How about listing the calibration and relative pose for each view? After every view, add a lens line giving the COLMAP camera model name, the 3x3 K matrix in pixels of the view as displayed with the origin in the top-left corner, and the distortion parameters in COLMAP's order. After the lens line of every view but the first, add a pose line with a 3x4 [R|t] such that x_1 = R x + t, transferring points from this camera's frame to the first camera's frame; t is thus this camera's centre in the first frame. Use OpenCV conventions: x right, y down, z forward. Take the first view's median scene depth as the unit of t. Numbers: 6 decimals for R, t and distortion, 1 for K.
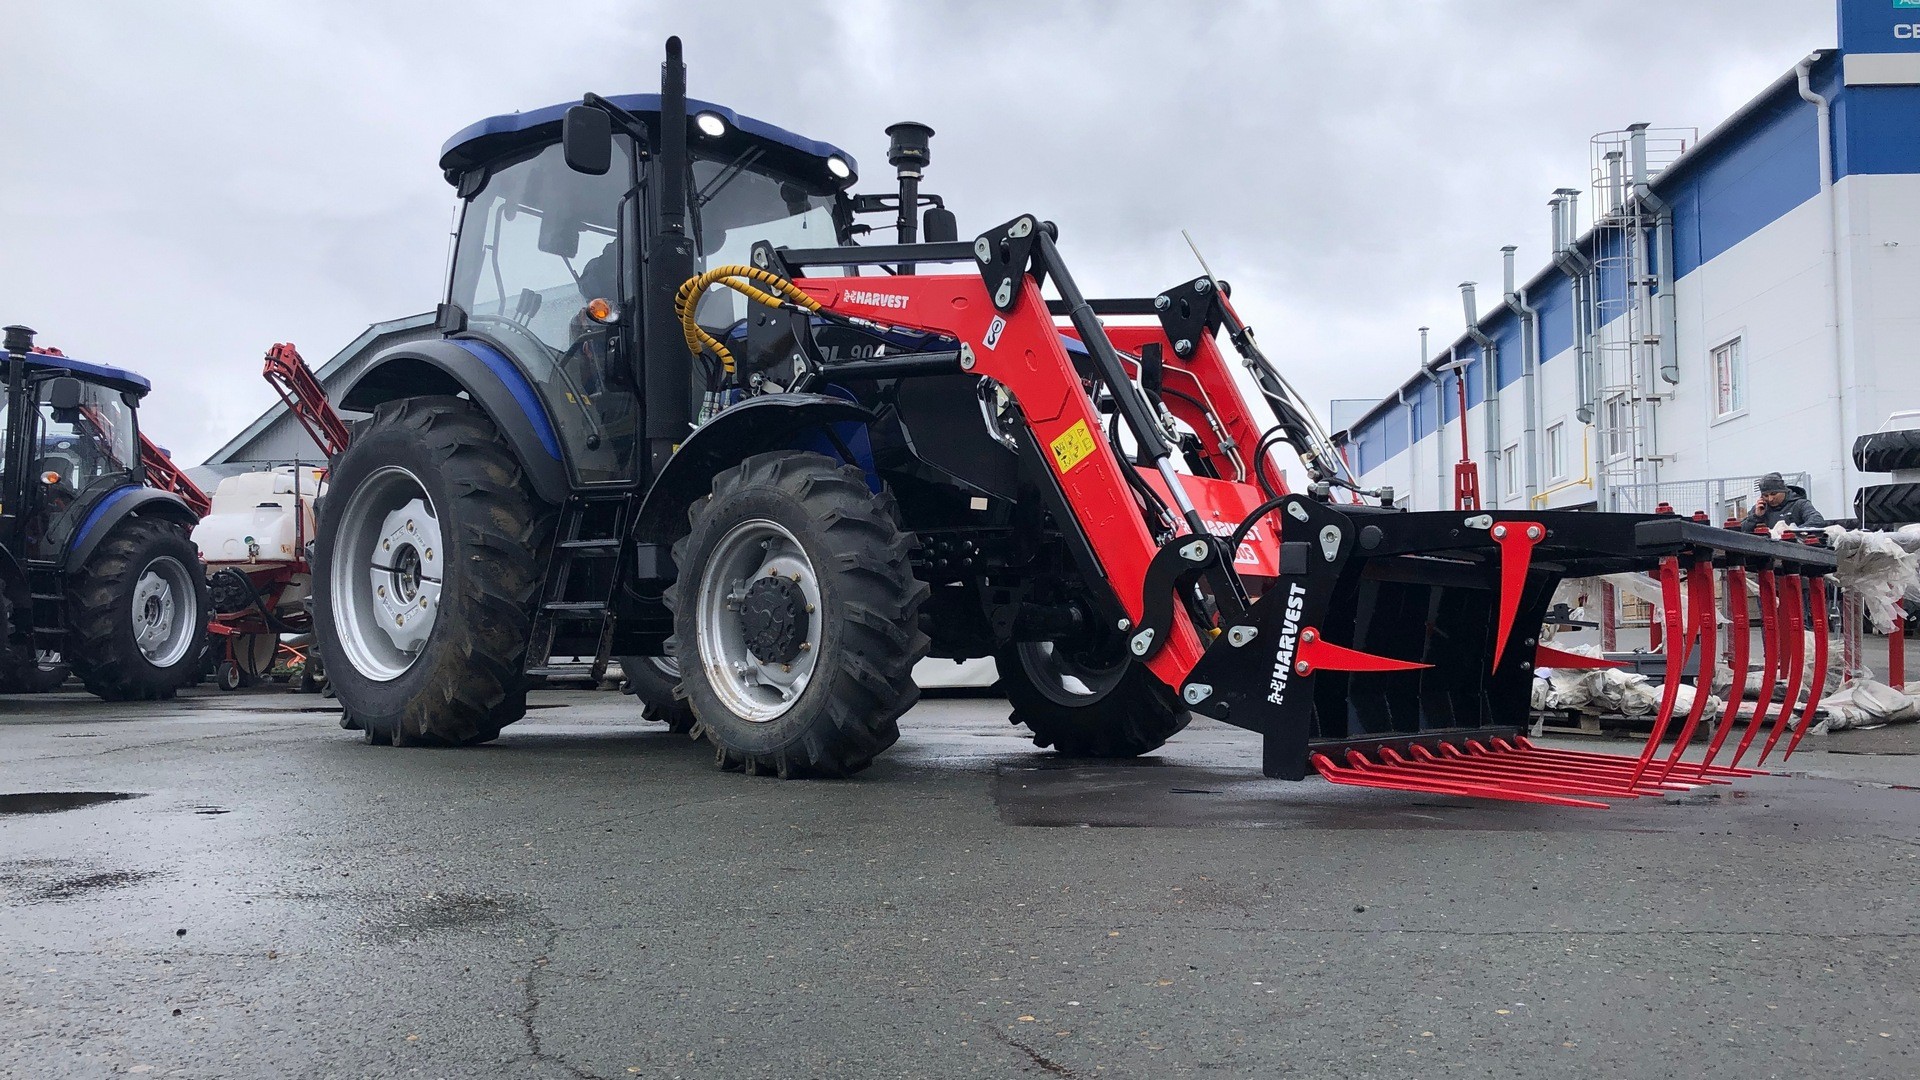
lens RADIAL K [[1580.0, 0, 960.0], [0, 1580.0, 540.0], [0, 0, 1]] dist [-0.027811, 0.098349]
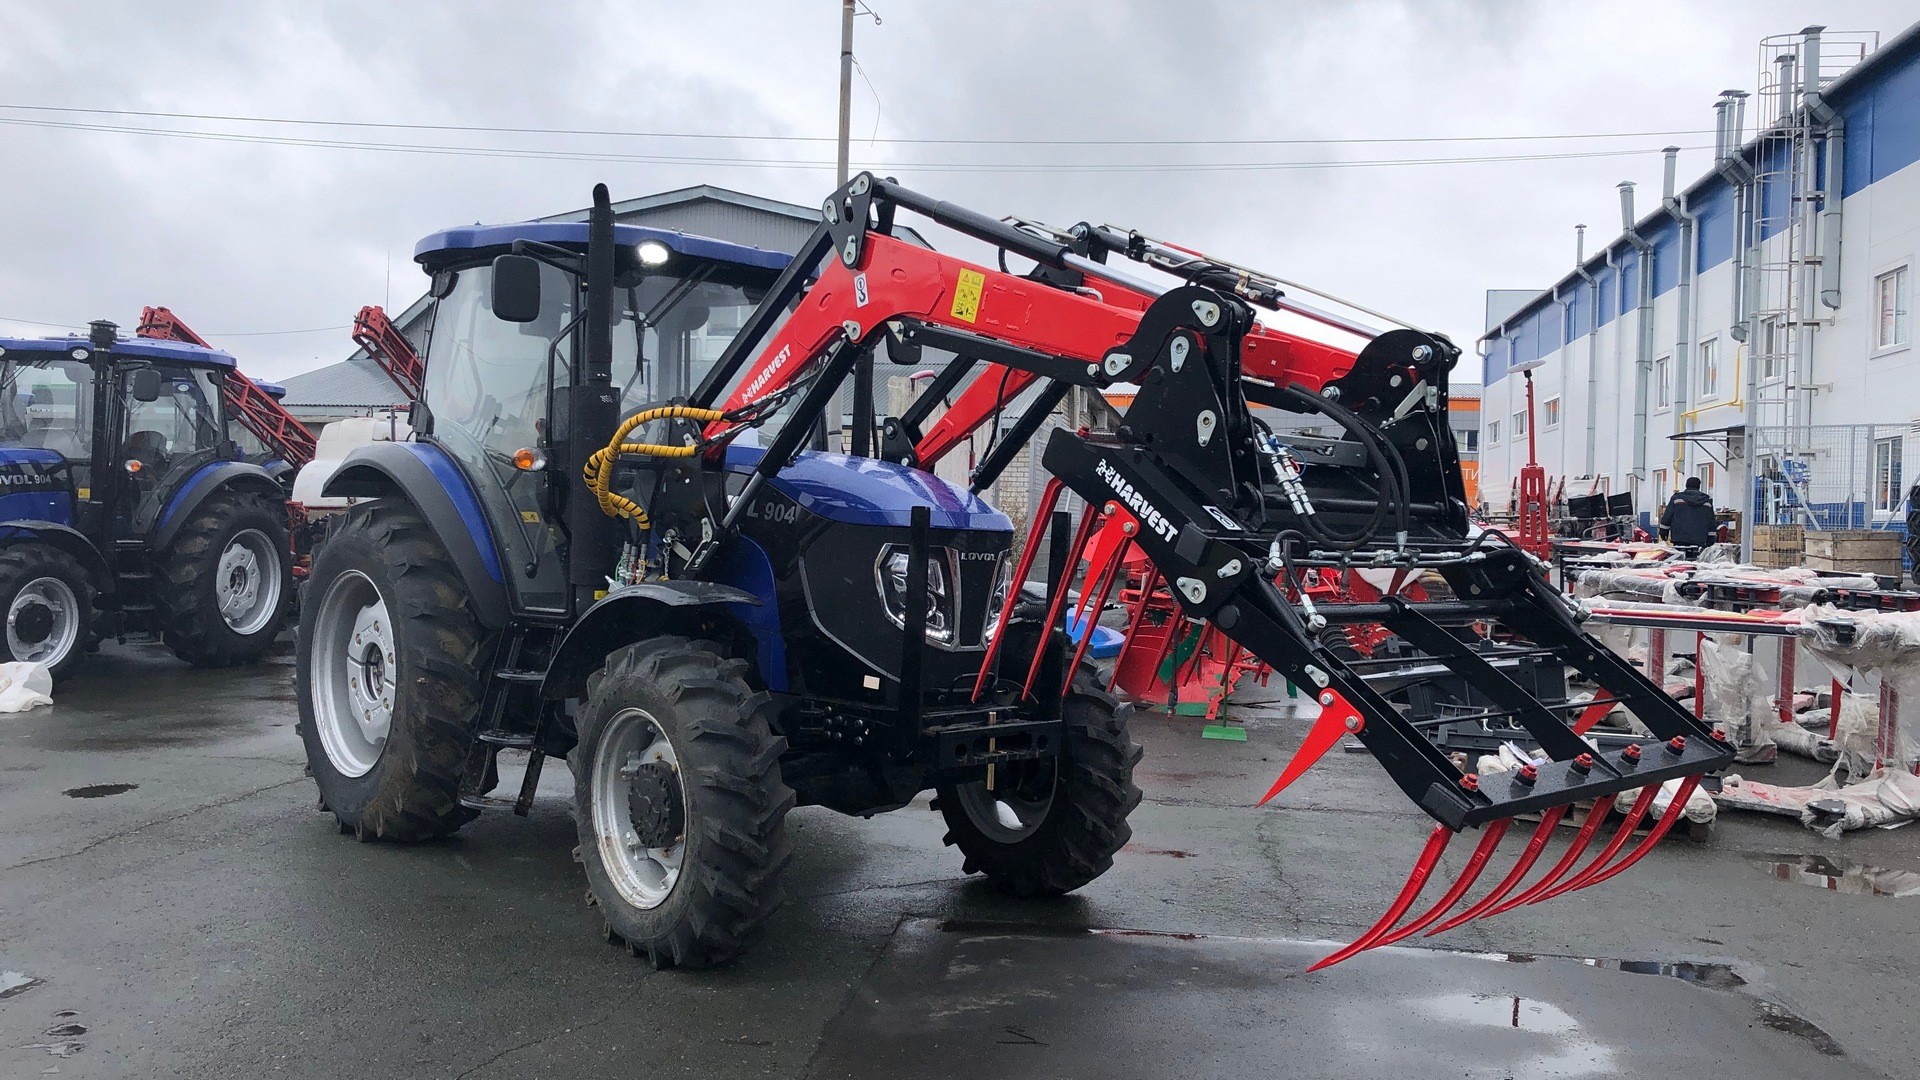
lens RADIAL K [[1573.8, 0, 965.5], [0, 1573.8, 521.1], [0, 0, 1]] dist [-0.007016, 0.055848]
pose [[0.995138, 0.028094, -0.094400, 0.097967], [-0.020739, 0.996736, 0.078016, -0.123106], [0.096284, -0.075679, 0.992473, 0.010771]]
